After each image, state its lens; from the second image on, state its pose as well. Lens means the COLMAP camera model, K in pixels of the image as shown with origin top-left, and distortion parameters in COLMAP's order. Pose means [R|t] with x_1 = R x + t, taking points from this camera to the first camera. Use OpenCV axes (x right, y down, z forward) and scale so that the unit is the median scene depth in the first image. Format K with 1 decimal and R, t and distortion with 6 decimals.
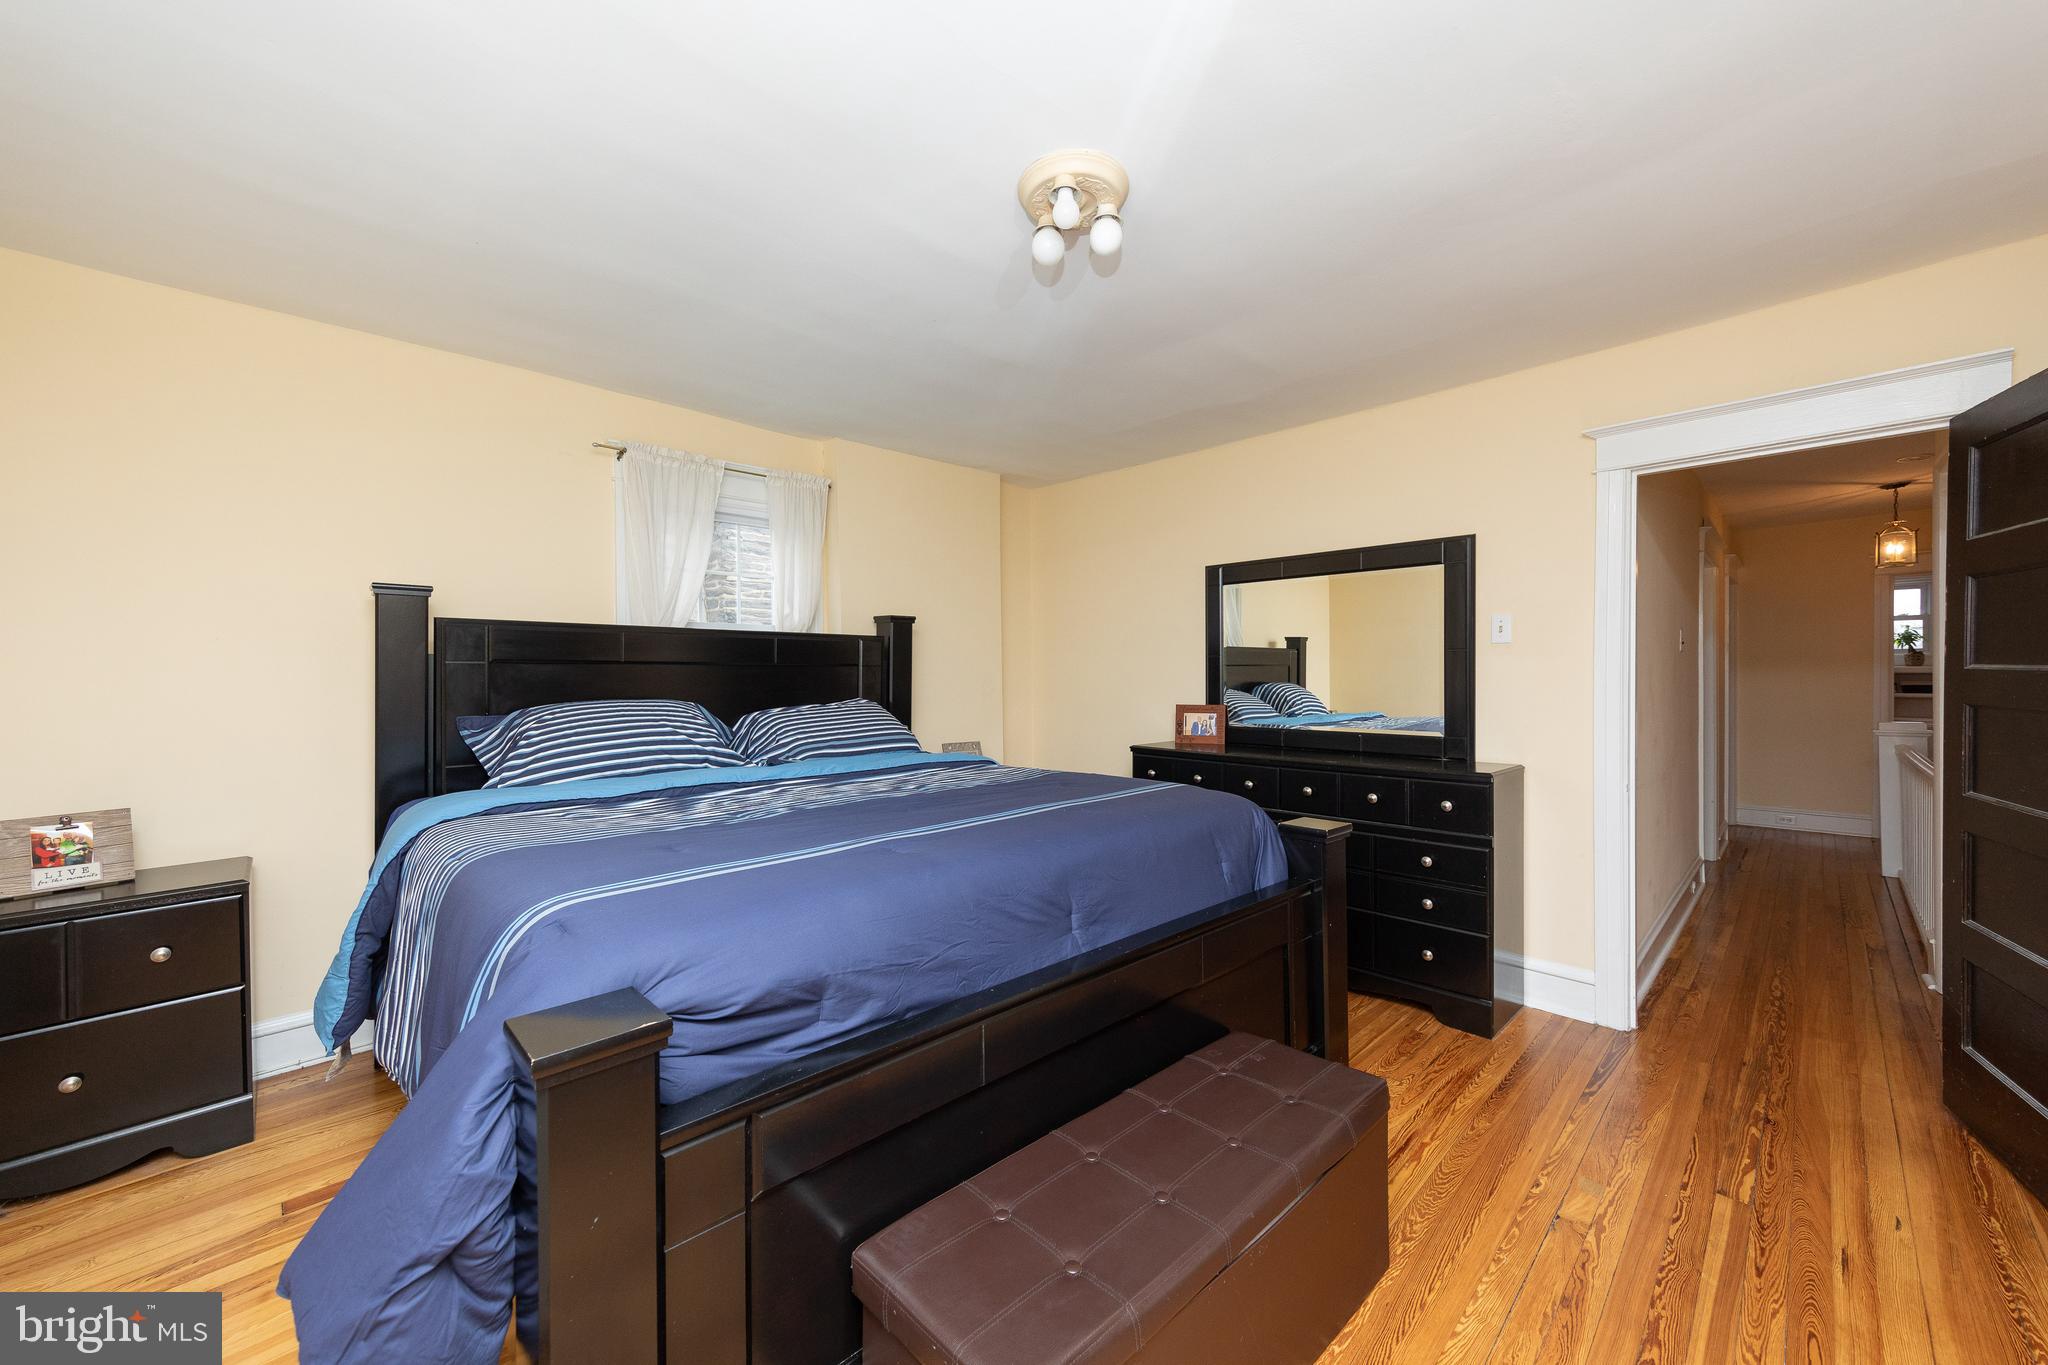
lens RADIAL K [[794.0, 0, 1022.5], [0, 794.0, 679.8], [0, 0, 1]] dist [0.007243, -0.002537]
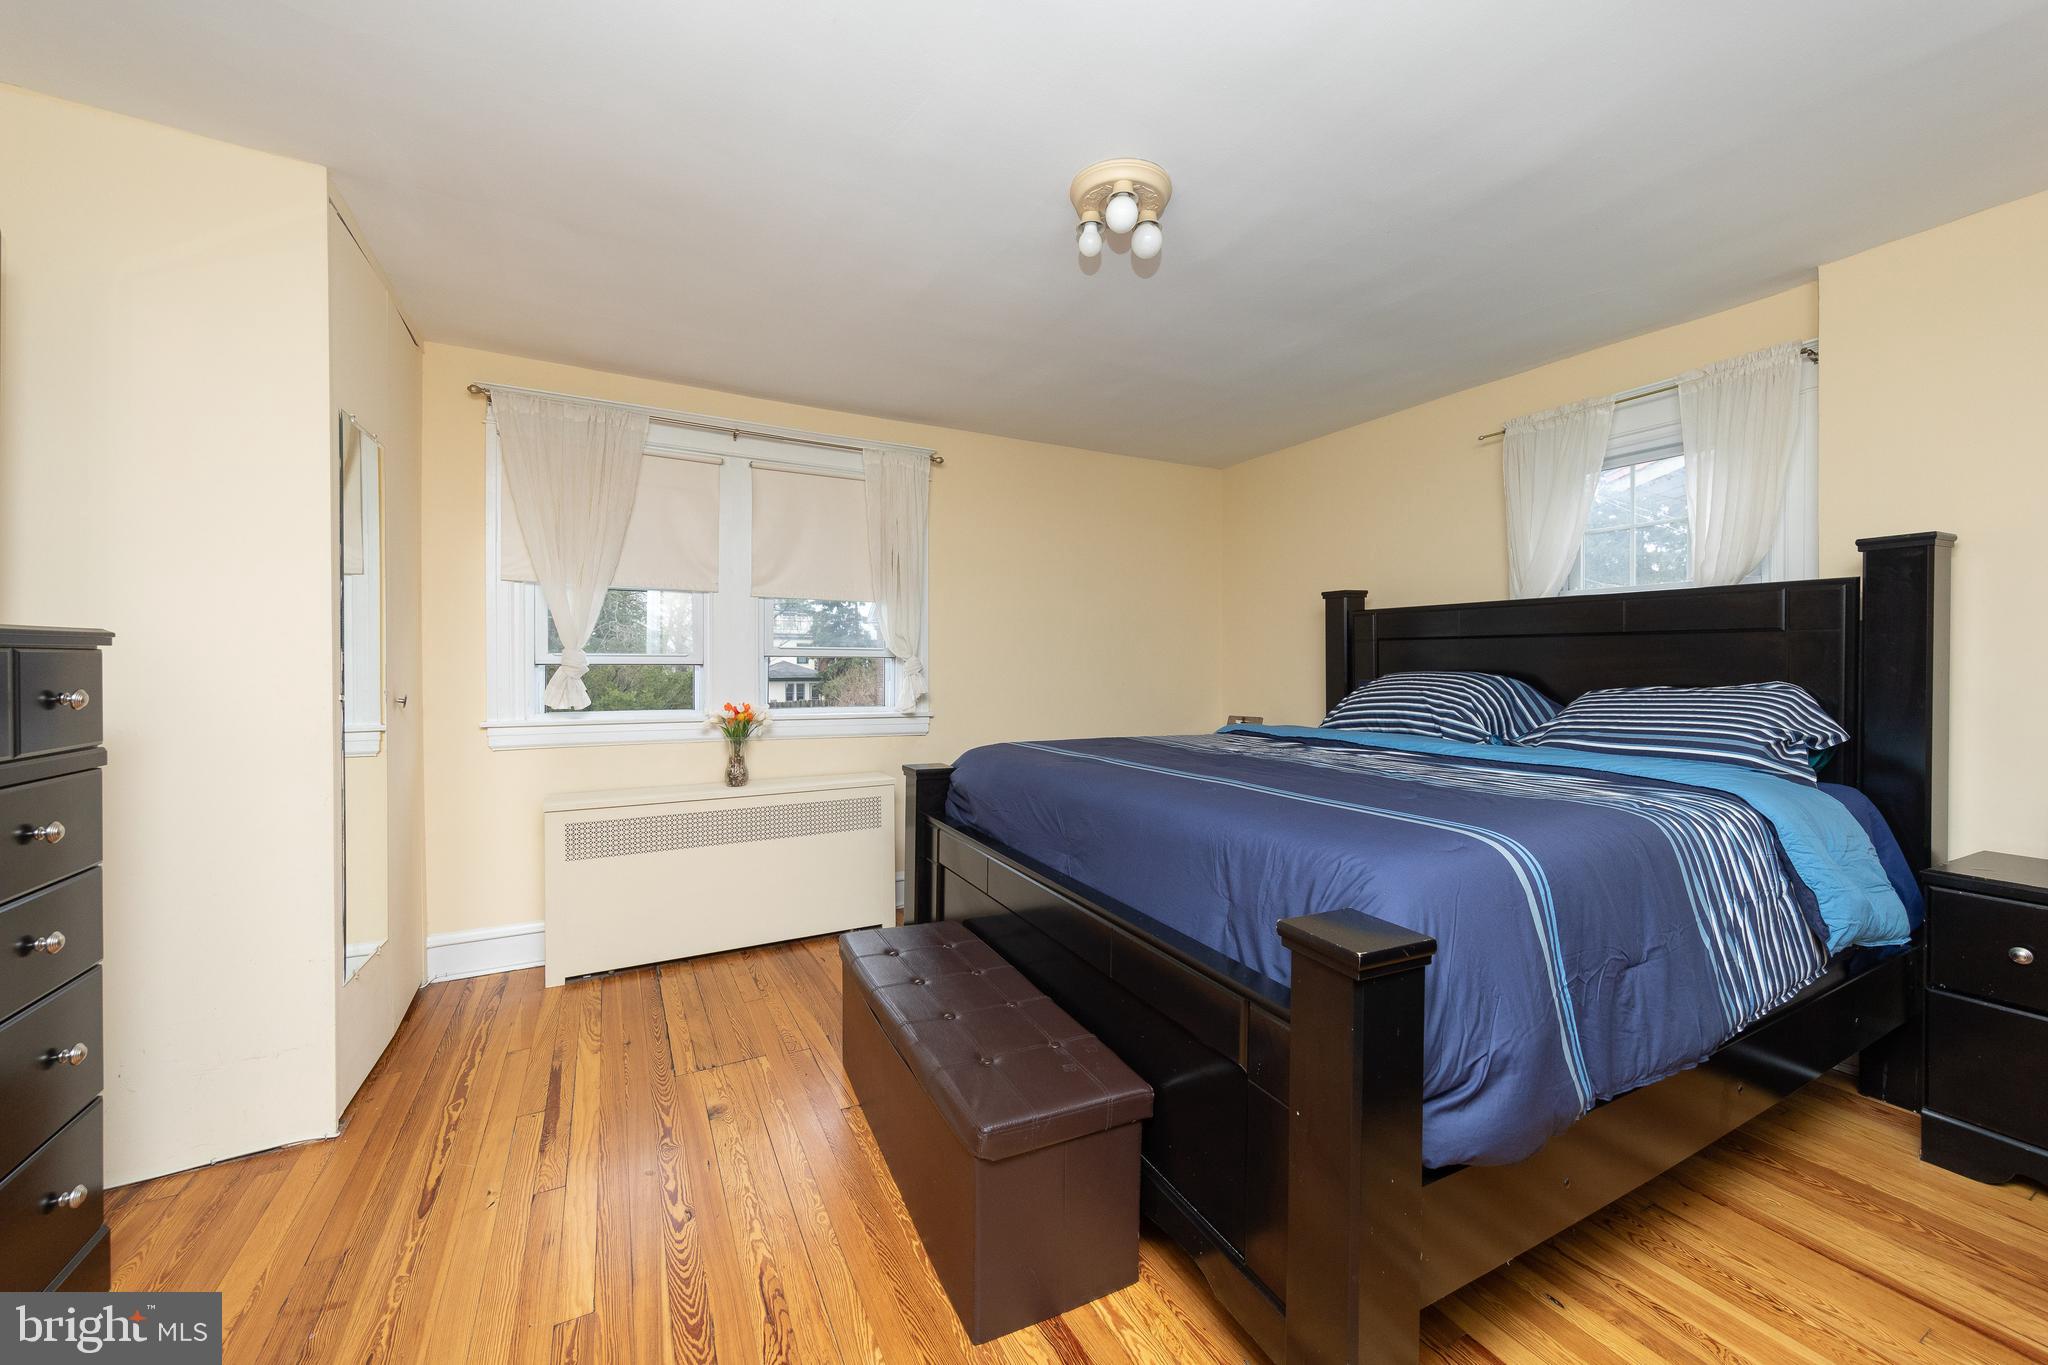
lens RADIAL K [[794.0, 0, 1022.0], [0, 794.0, 669.4], [0, 0, 1]] dist [0.007243, -0.002537]
pose [[-0.311427, 0.011068, -0.950206, 0.813716], [-0.006377, 0.999885, 0.013736, 0.012202], [0.950249, 0.010337, -0.311320, 0.862012]]
